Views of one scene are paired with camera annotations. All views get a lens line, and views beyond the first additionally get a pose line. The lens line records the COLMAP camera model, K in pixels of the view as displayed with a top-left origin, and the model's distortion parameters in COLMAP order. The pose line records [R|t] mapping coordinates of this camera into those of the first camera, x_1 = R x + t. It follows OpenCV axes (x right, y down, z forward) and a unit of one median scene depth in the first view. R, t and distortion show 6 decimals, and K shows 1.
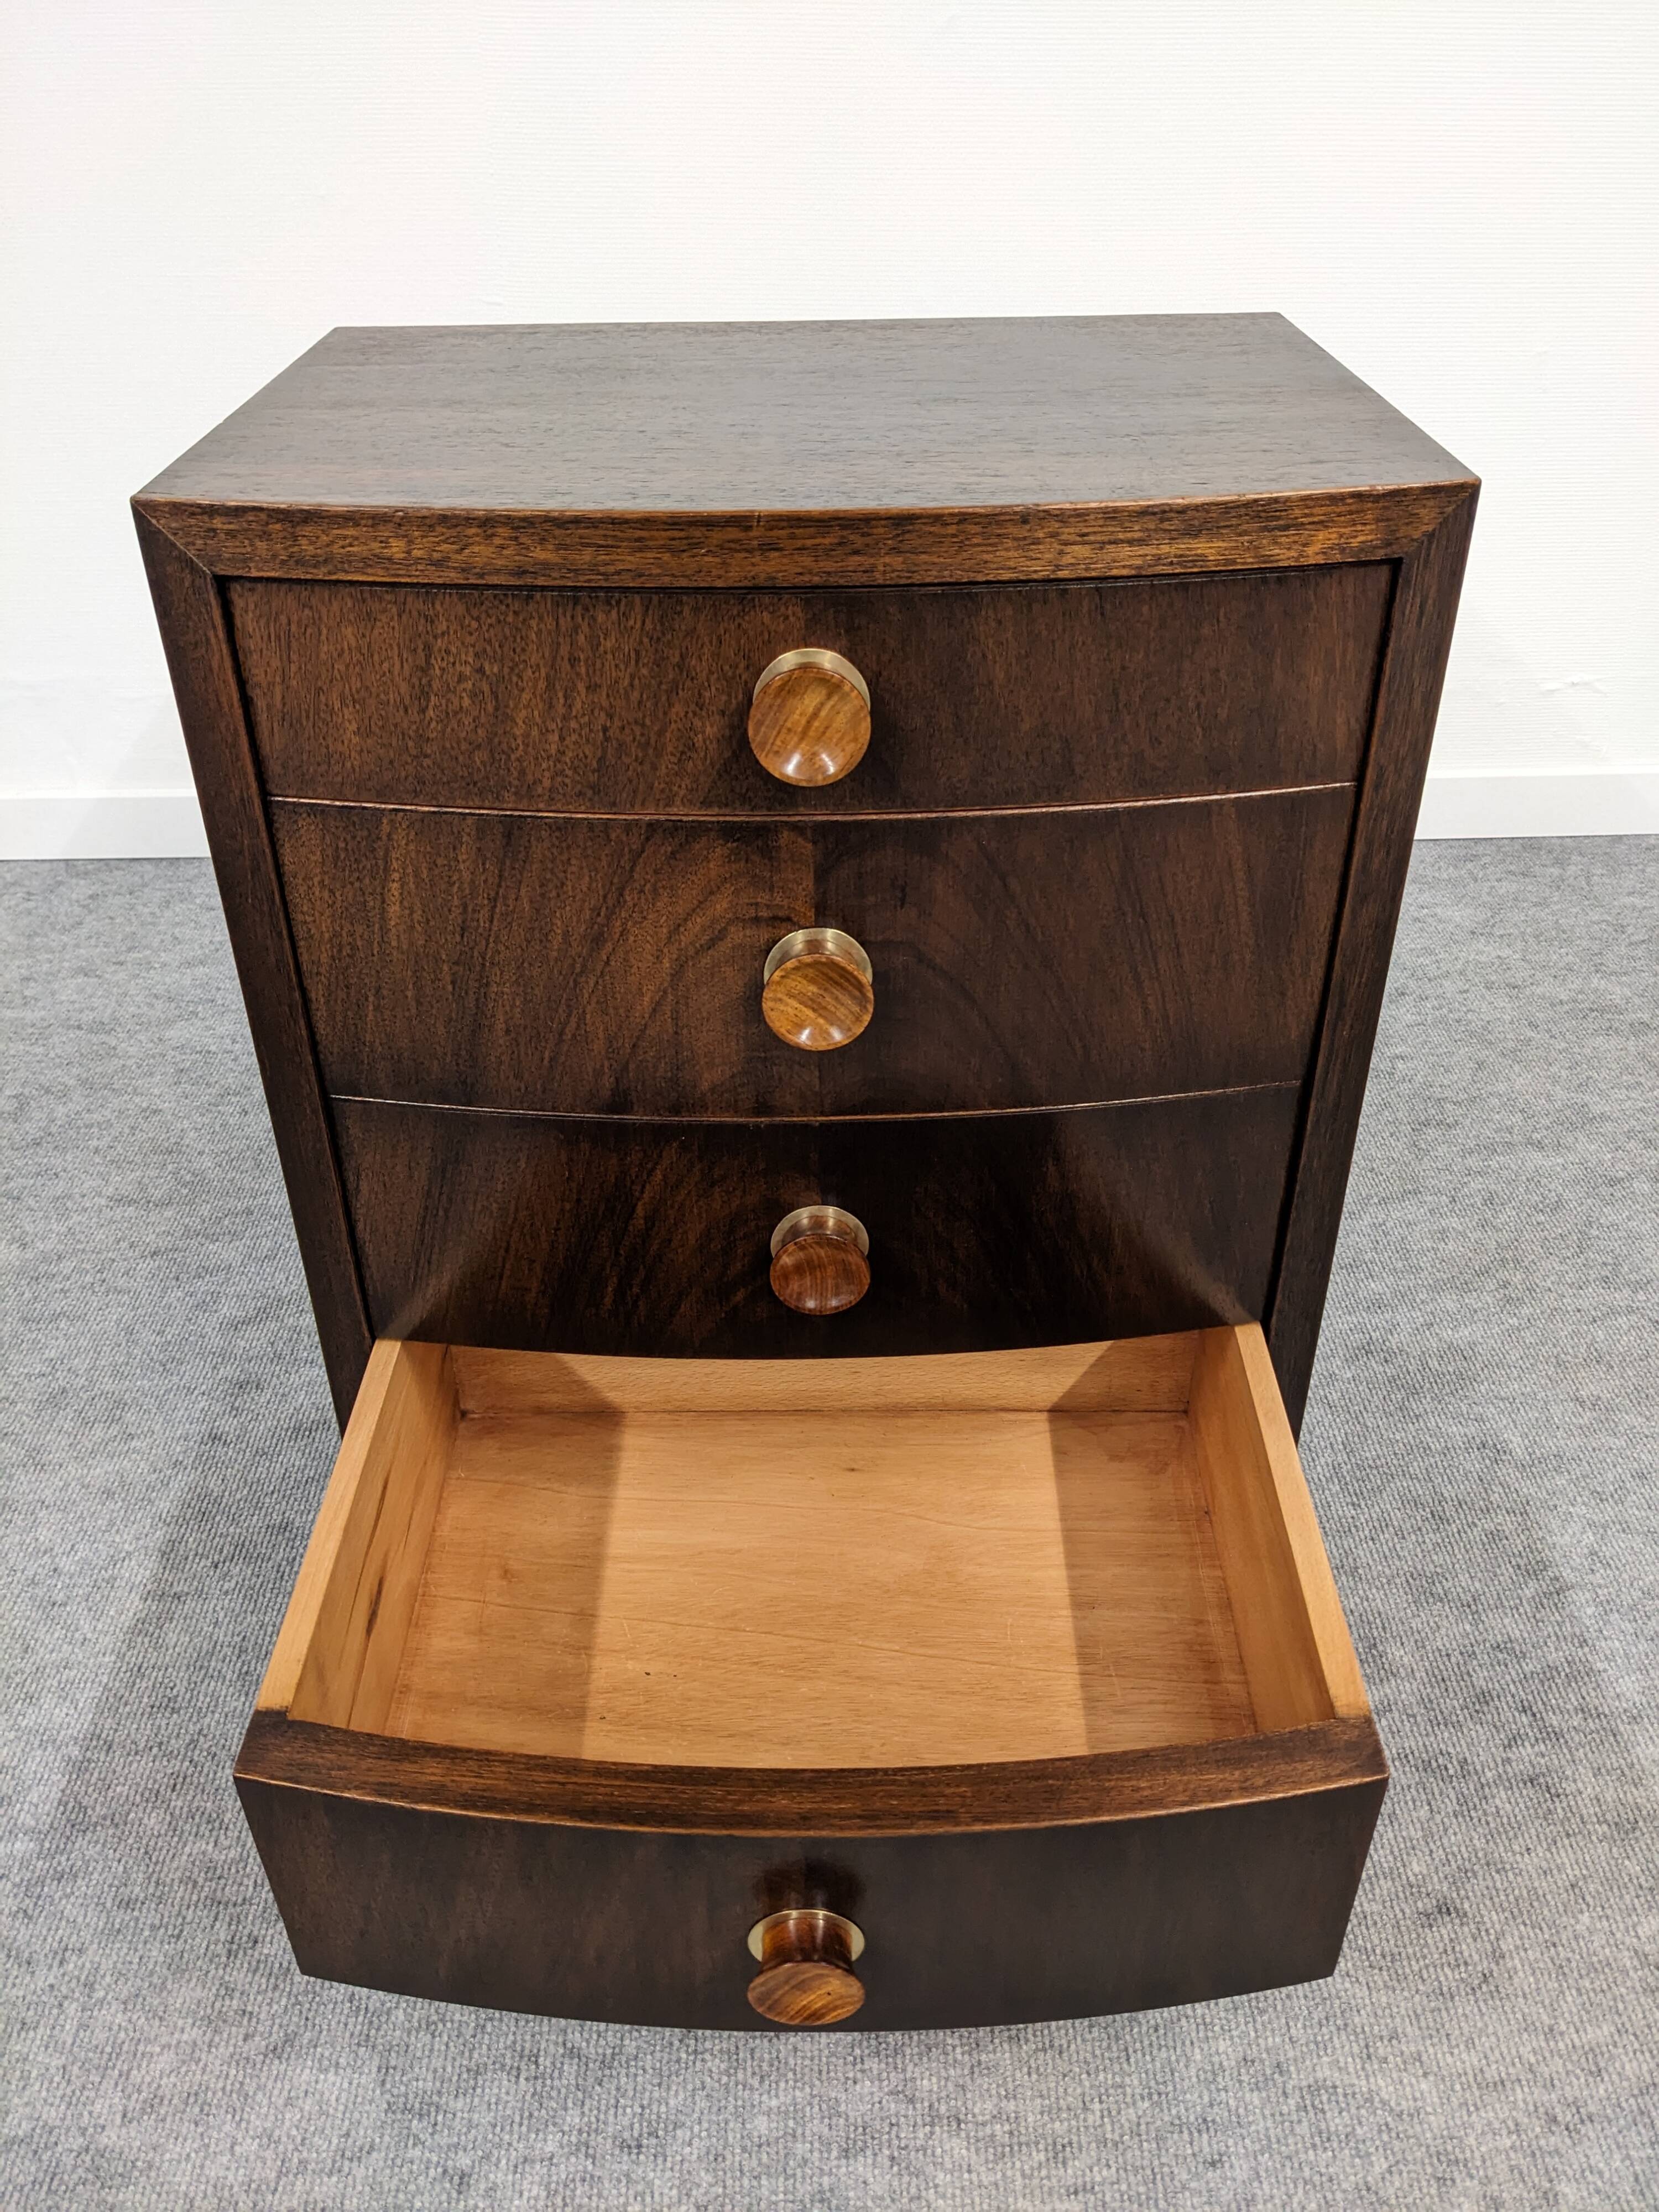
lens RADIAL K [[1779.2, 0, 855.3], [0, 1779.2, 1080.4], [0, 0, 1]] dist [0.035850, -0.074598]
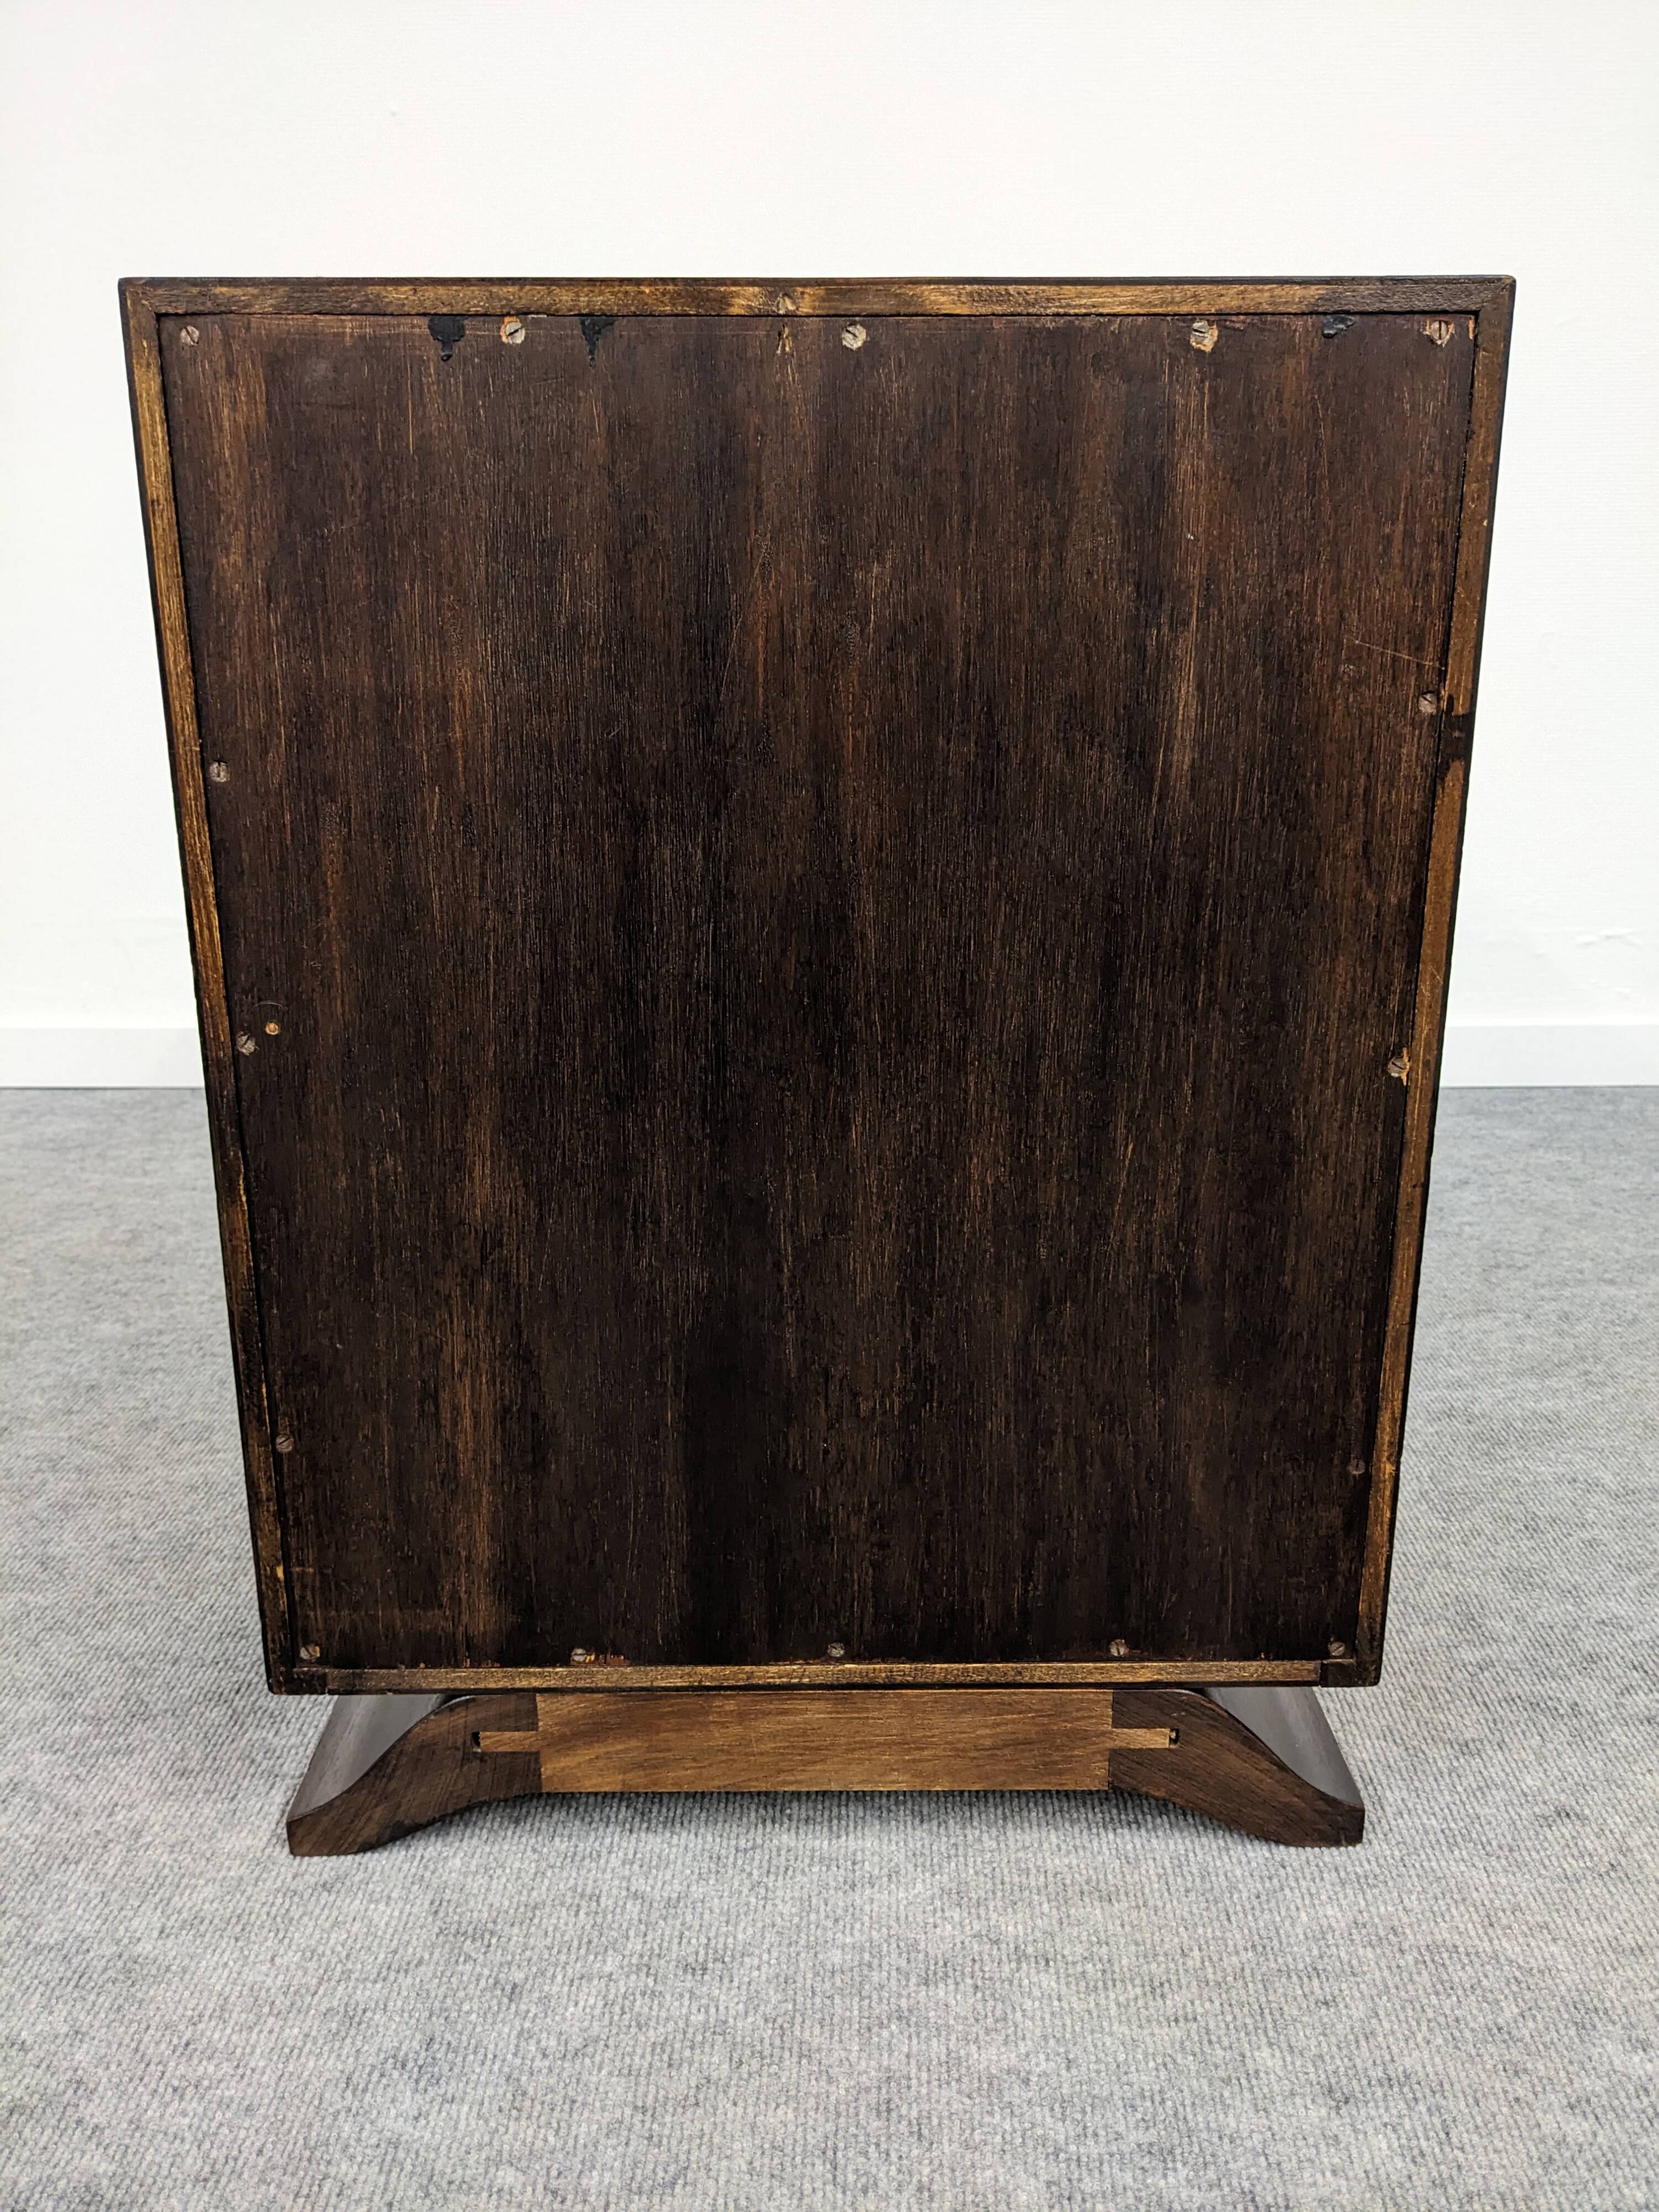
lens RADIAL K [[1779.2, 0, 848.1], [0, 1779.2, 1119.1], [0, 0, 1]] dist [0.035850, -0.074598]
pose [[0.999091, 0.009195, -0.041635, -0.010393], [-0.020268, 0.961506, -0.274034, 0.398106], [0.037512, 0.274629, 0.960818, -0.016677]]
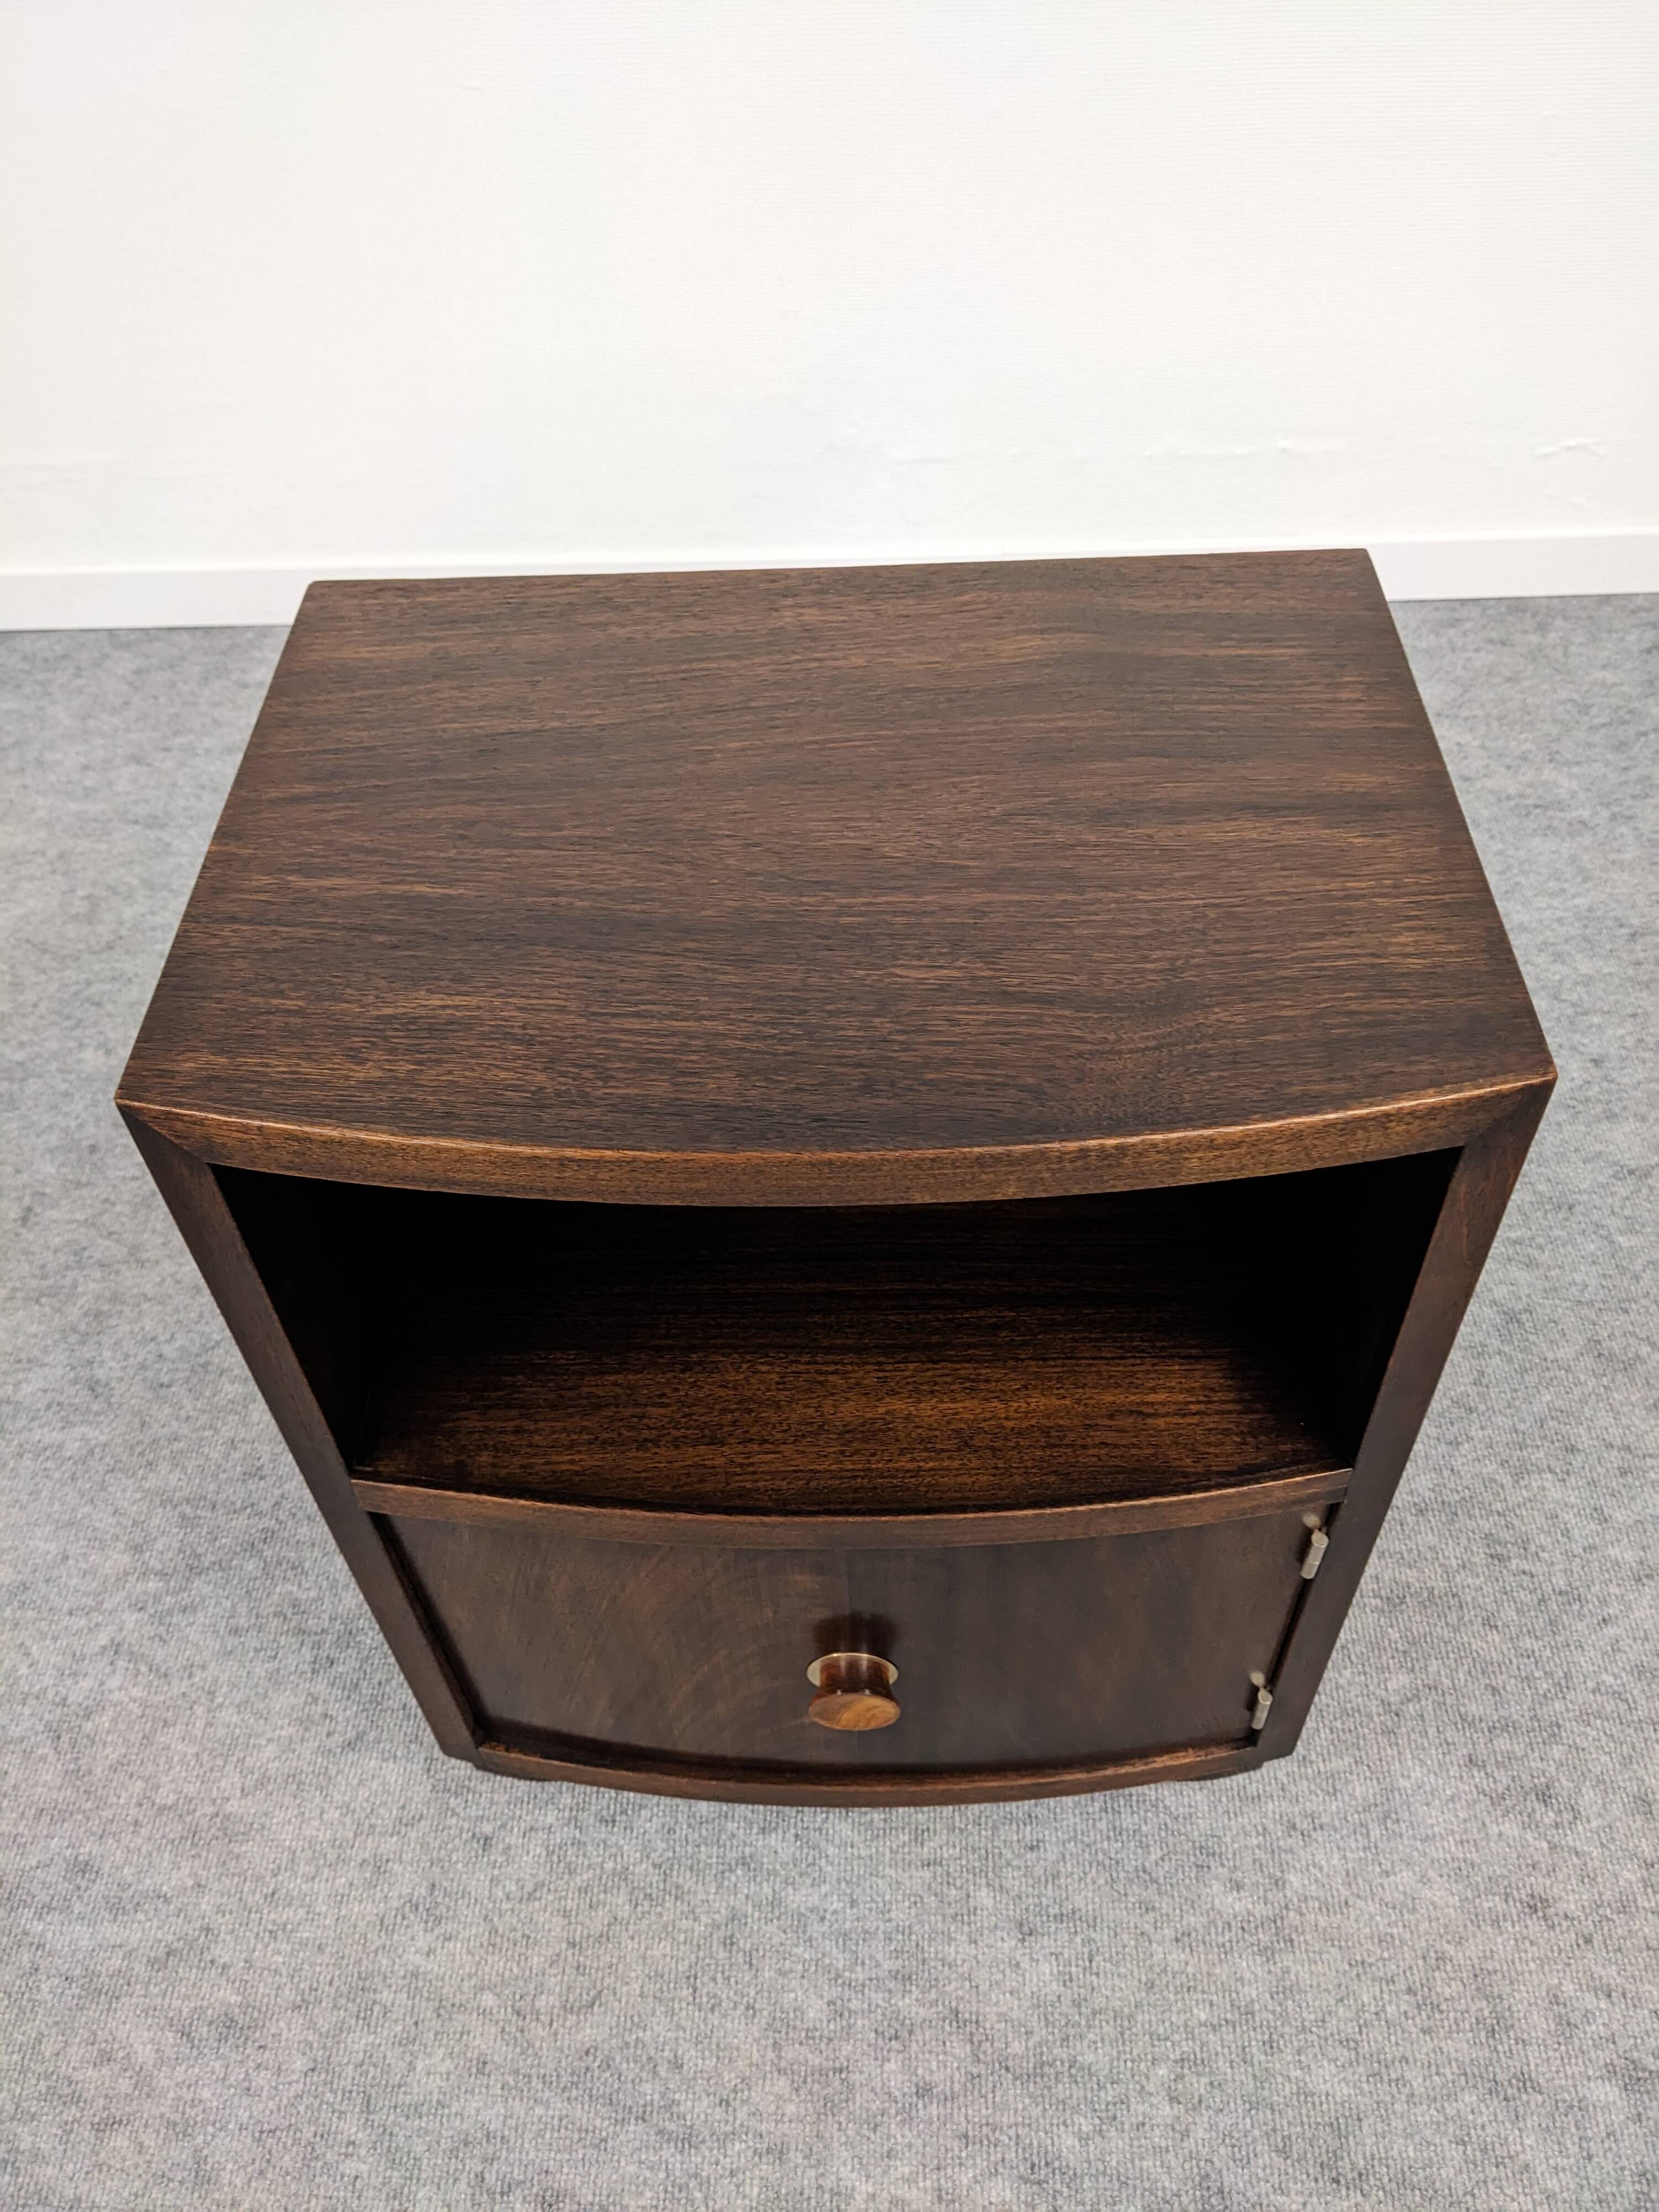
lens RADIAL K [[1779.2, 0, 833.2], [0, 1779.2, 1103.9], [0, 0, 1]] dist [0.035850, -0.074598]
pose [[0.998513, 0.011910, -0.053203, 0.107281], [0.002176, 0.966367, 0.257158, -0.272110], [0.054477, -0.256892, 0.964904, -0.165641]]
